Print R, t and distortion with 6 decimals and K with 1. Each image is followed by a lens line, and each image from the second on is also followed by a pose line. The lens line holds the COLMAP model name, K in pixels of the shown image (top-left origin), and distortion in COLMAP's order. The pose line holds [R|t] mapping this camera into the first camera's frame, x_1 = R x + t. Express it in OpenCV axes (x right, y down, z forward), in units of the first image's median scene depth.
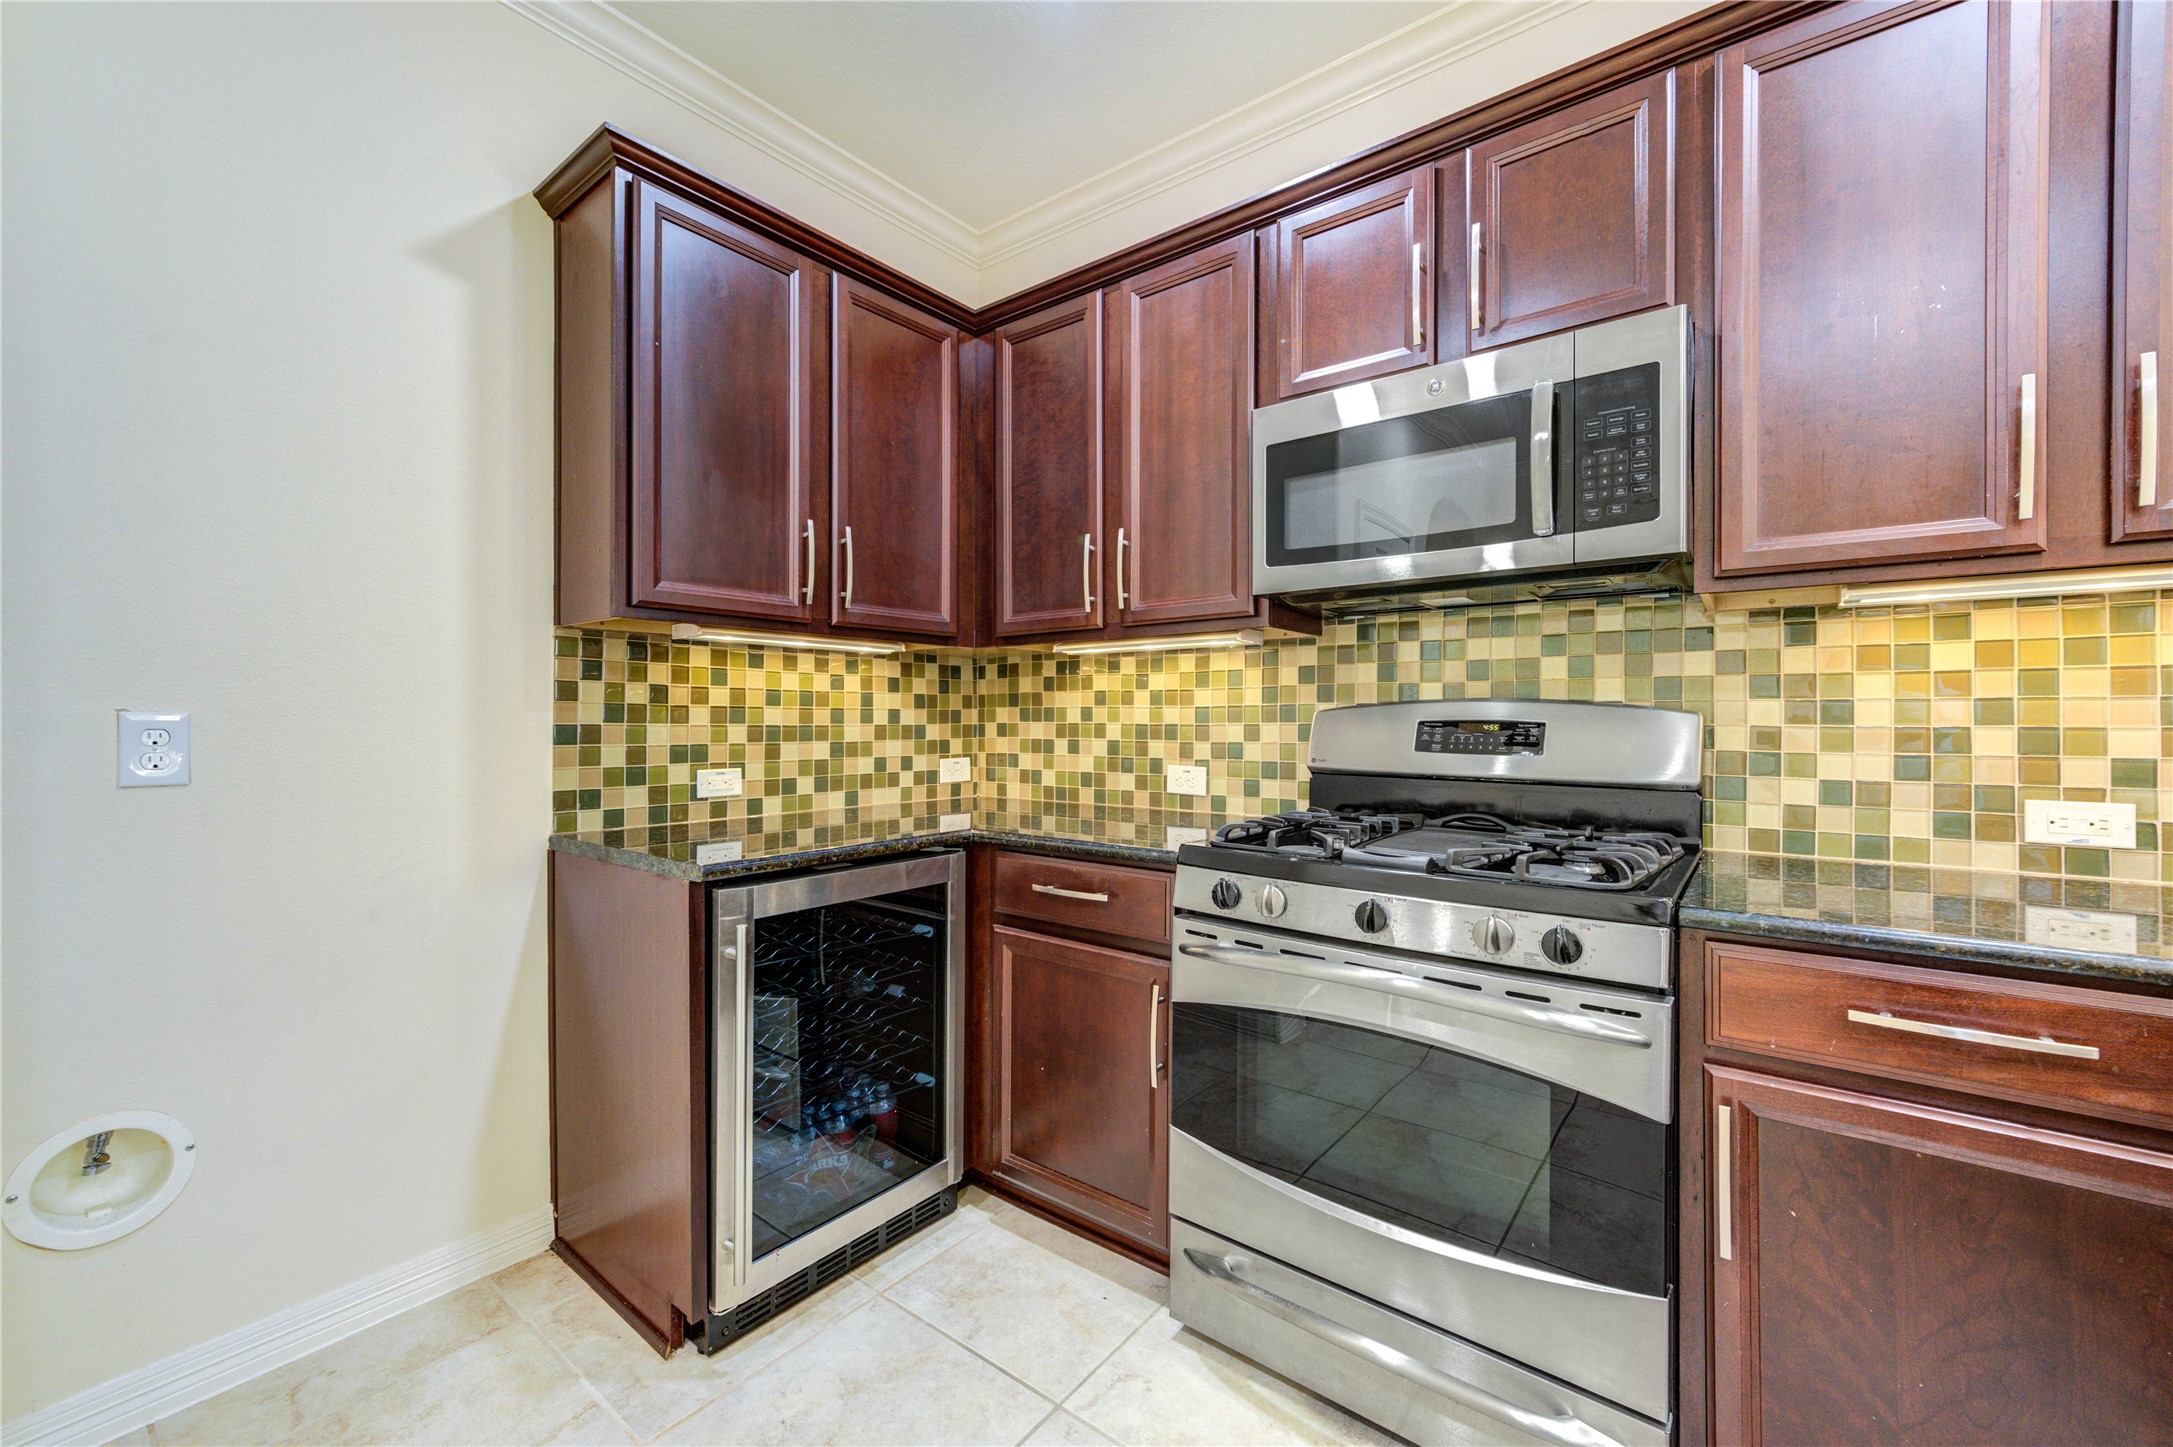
lens RADIAL K [[854.7, 0, 1070.0], [0, 854.7, 717.6], [0, 0, 1]] dist [-0.000225, 0.000669]
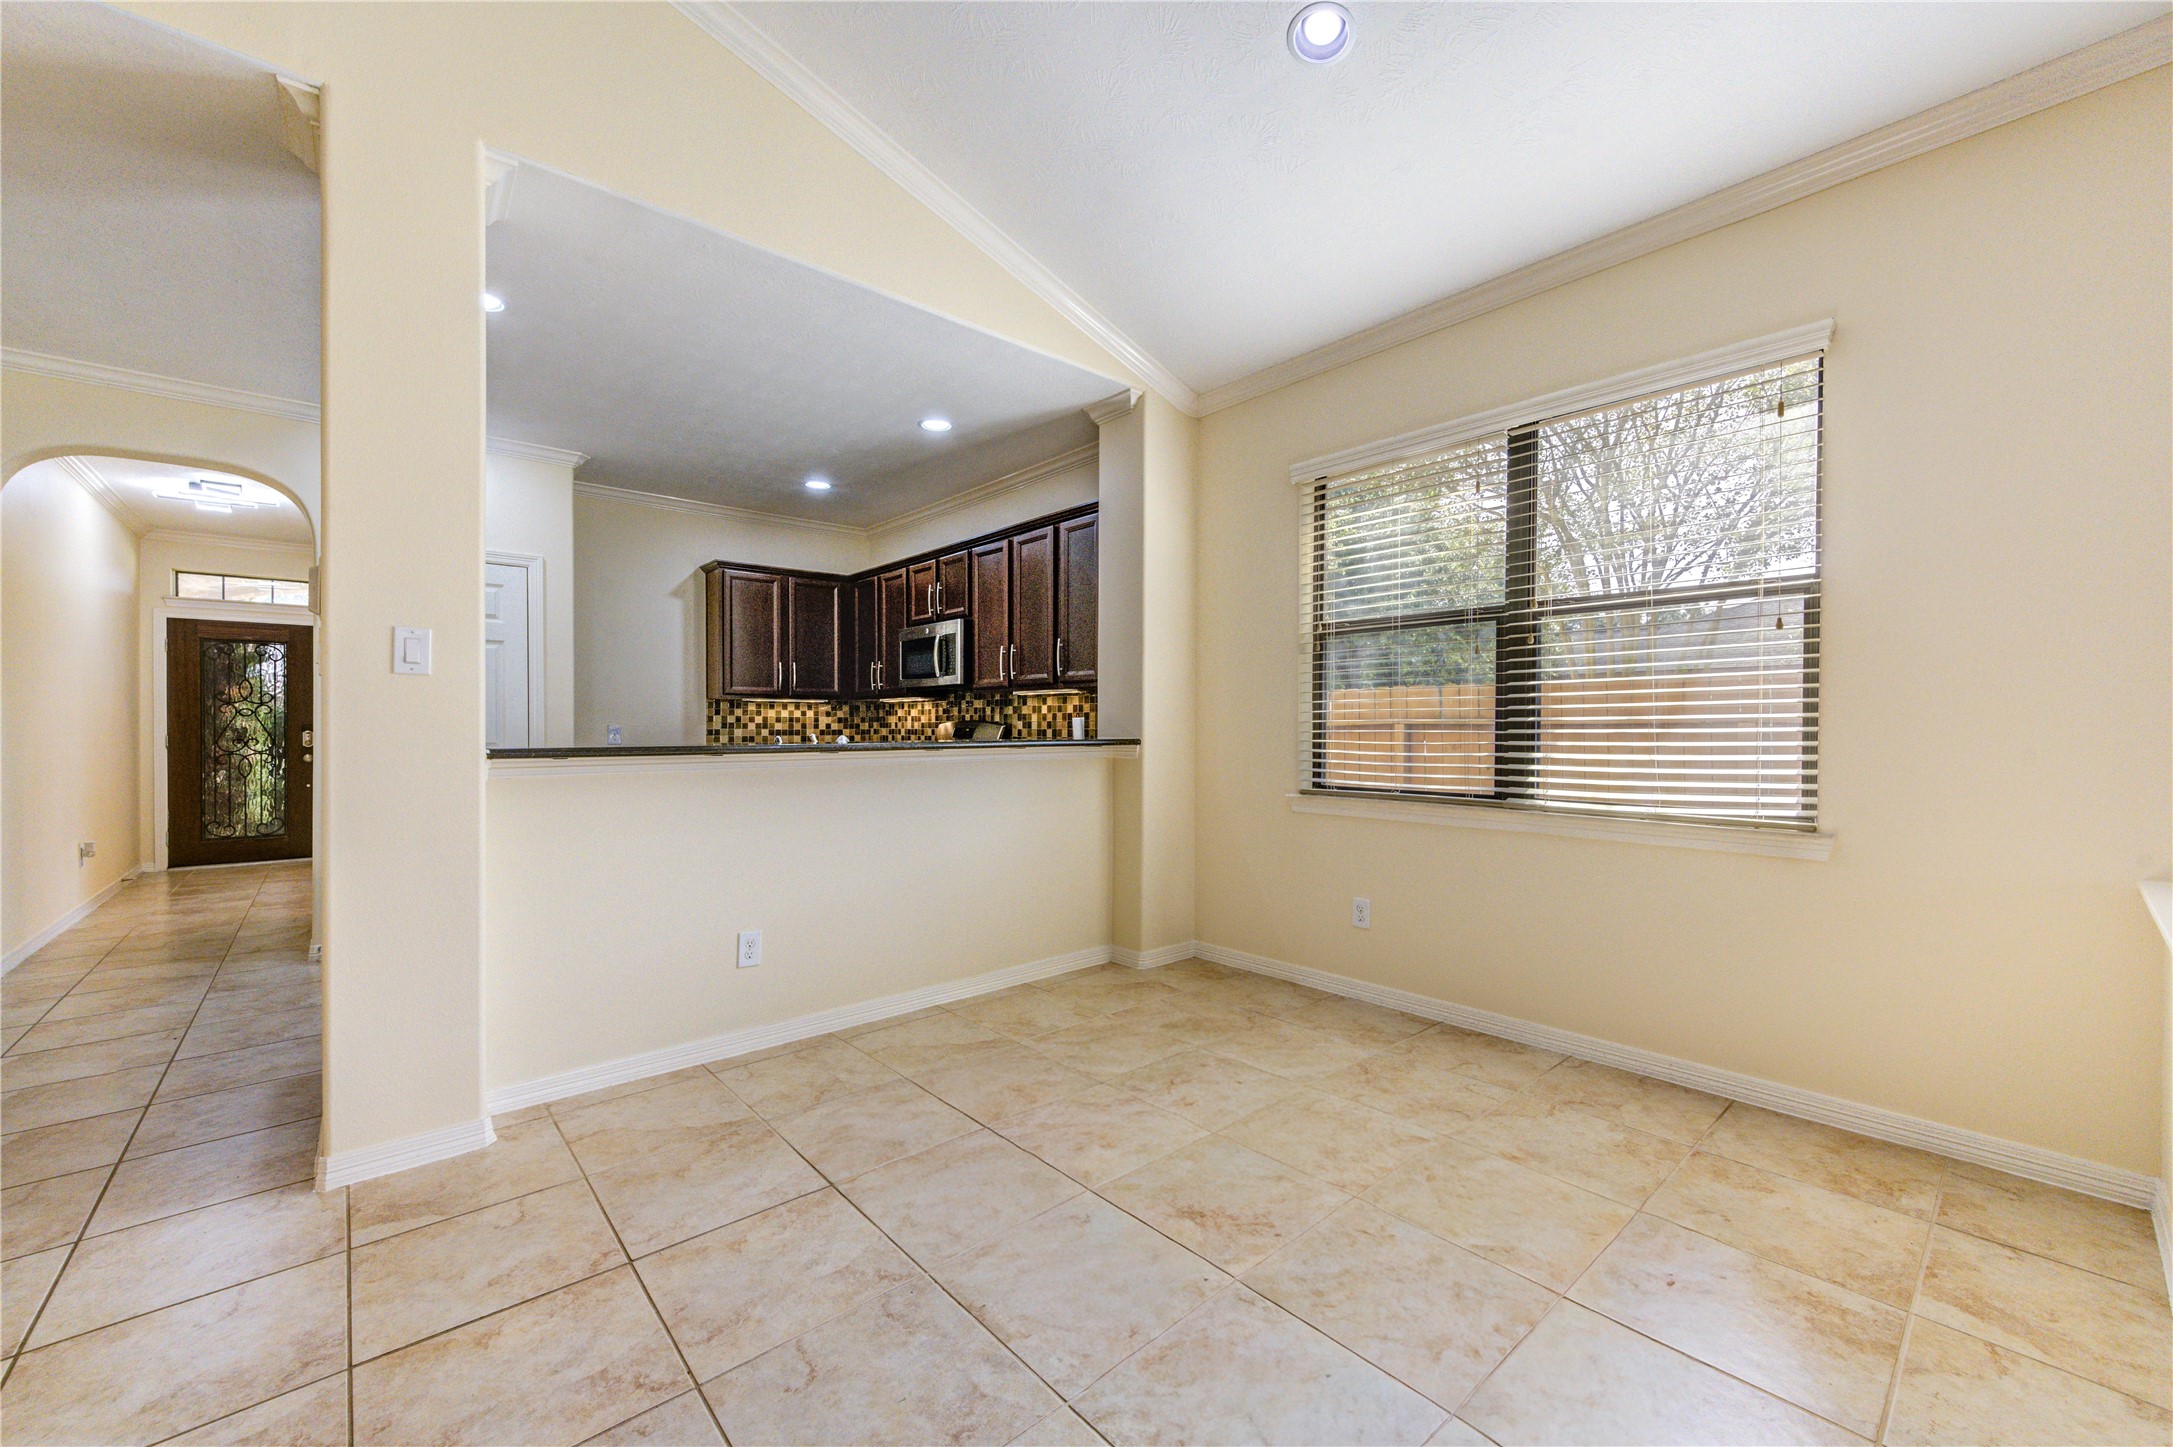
lens RADIAL K [[854.7, 0, 1076.8], [0, 854.7, 727.2], [0, 0, 1]] dist [-0.000225, 0.000669]
pose [[0.984108, -0.002334, -0.177557, 1.339120], [0.003120, 0.999987, 0.004147, -0.007882], [0.177545, -0.004635, 0.984102, -1.919309]]
